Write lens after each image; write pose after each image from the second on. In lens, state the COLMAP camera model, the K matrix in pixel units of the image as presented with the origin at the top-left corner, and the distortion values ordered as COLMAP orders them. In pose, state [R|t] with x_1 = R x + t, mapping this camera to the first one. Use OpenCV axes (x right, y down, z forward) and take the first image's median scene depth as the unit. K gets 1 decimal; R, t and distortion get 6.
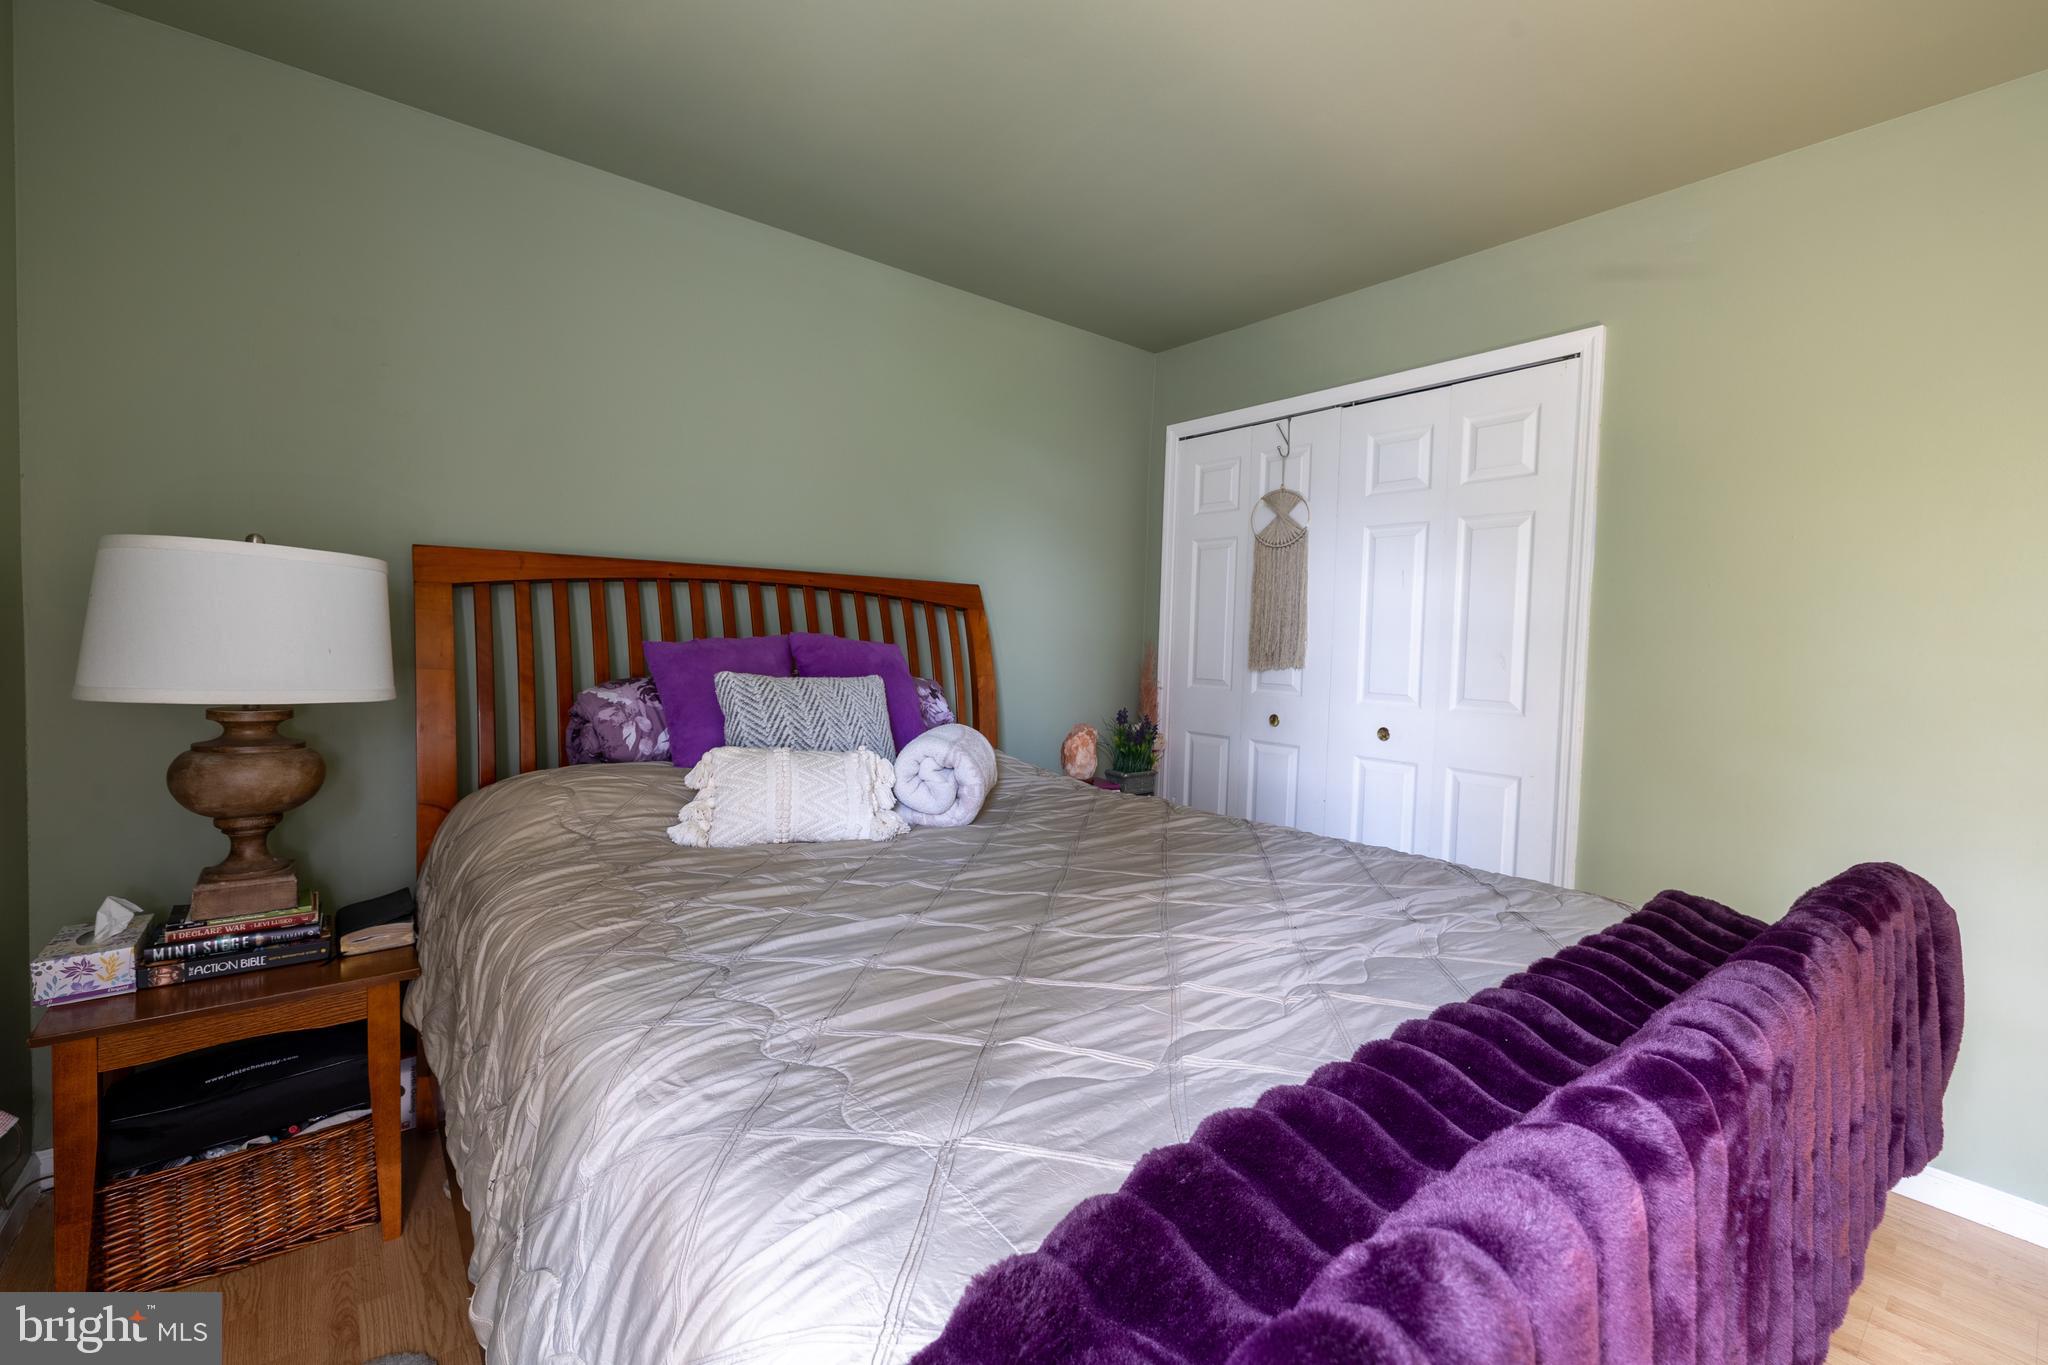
lens RADIAL K [[862.4, 0, 1021.8], [0, 862.4, 675.8], [0, 0, 1]] dist [0.000499, -0.000063]
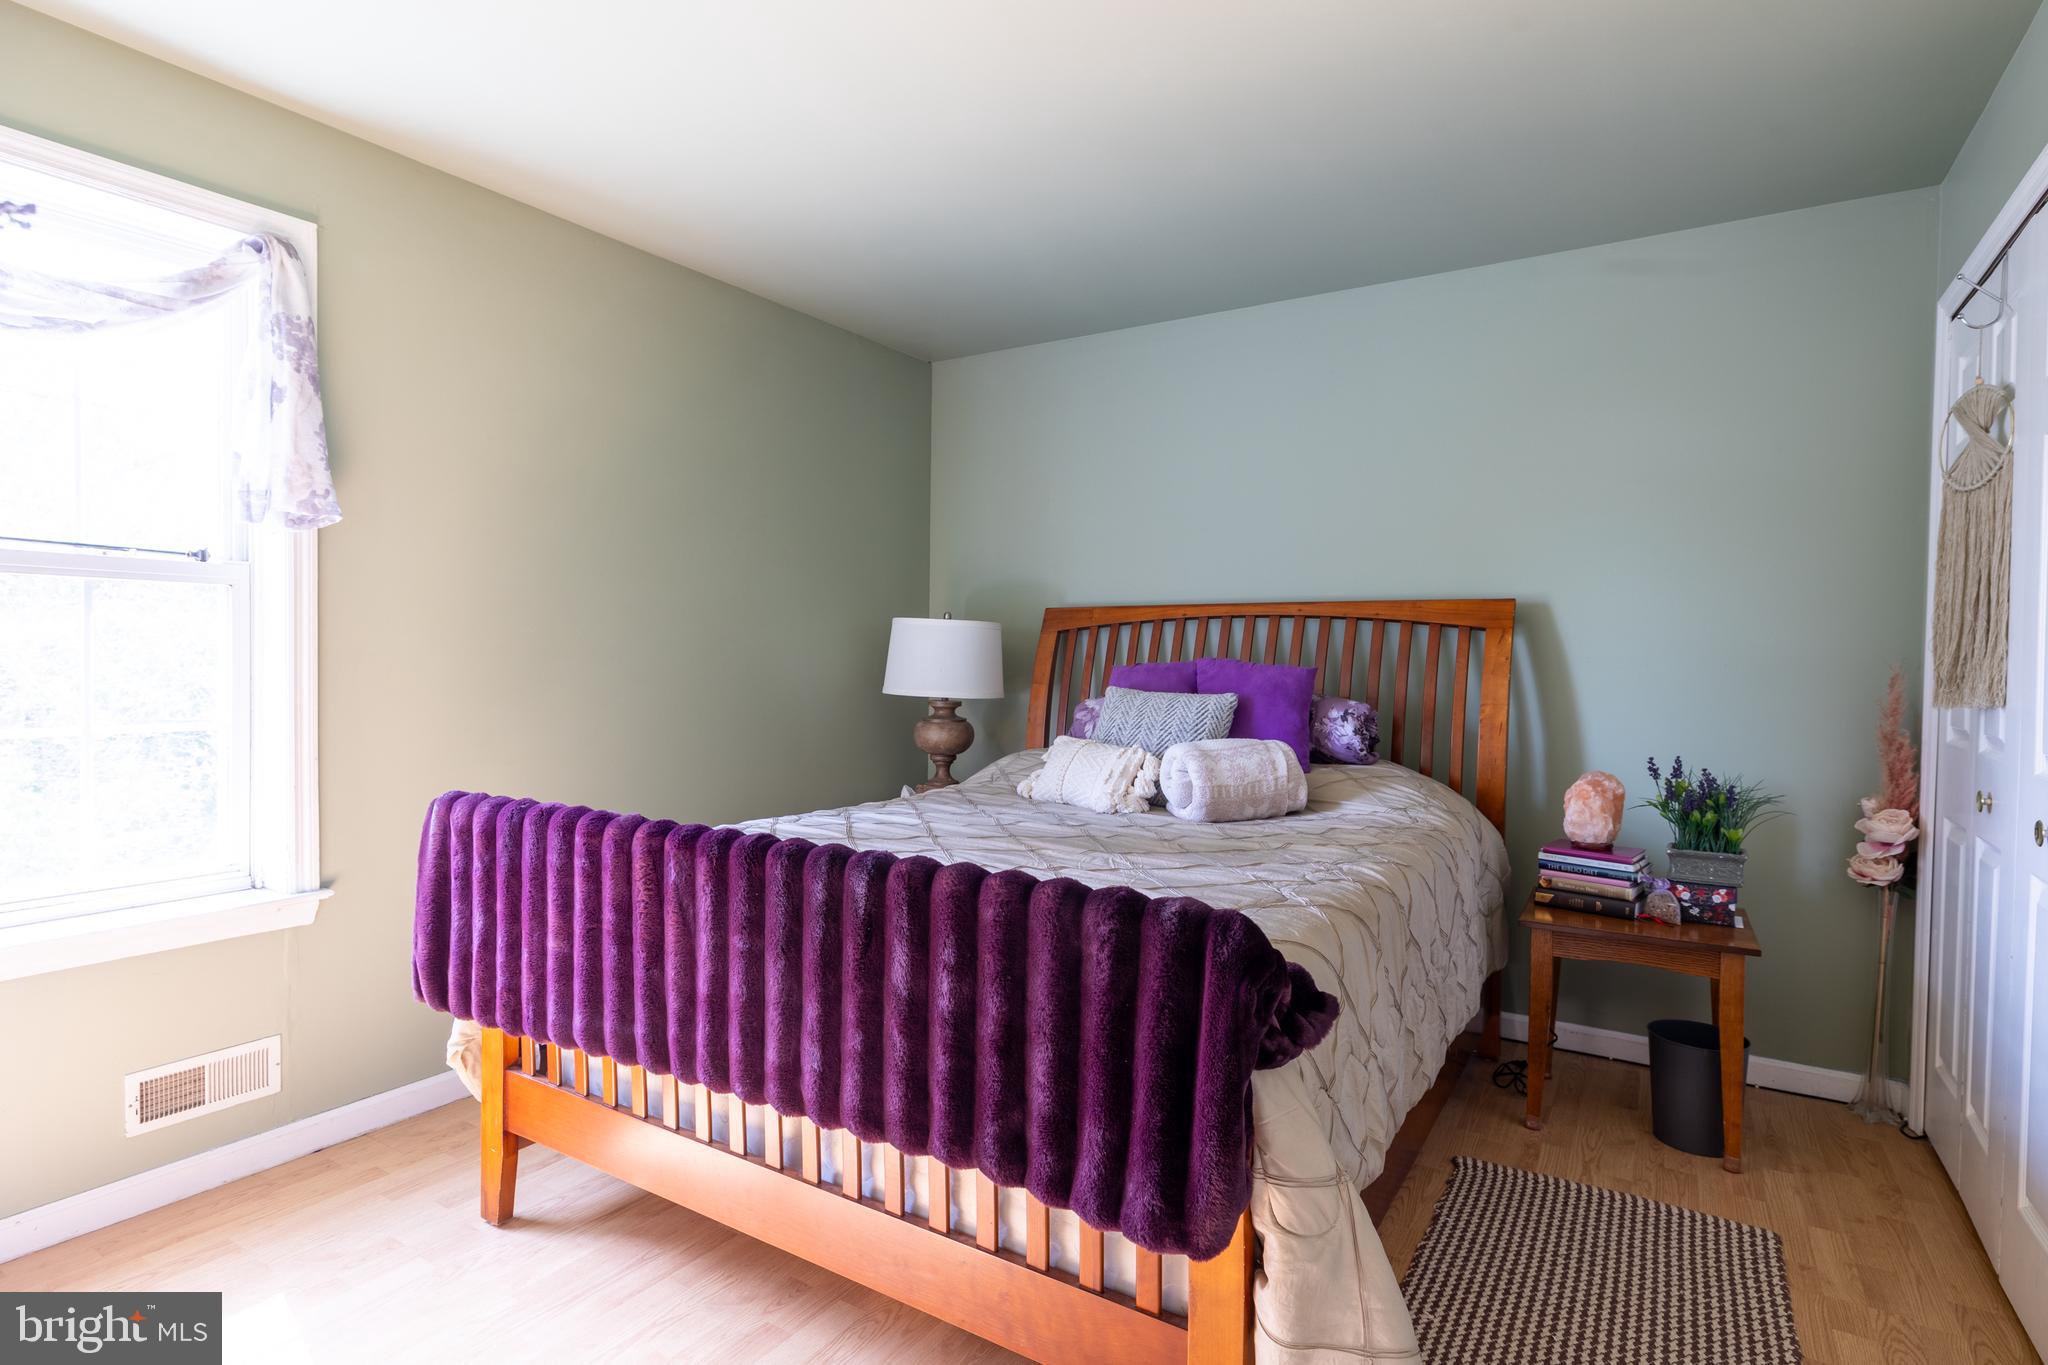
lens RADIAL K [[1027.6, 0, 1031.8], [0, 1027.6, 674.9], [0, 0, 1]] dist [-0.000410, -0.000158]
pose [[0.340927, -0.001833, -0.940088, 1.293038], [-0.040522, 0.999040, -0.016644, 0.010281], [0.939216, 0.043769, 0.340525, 0.364143]]
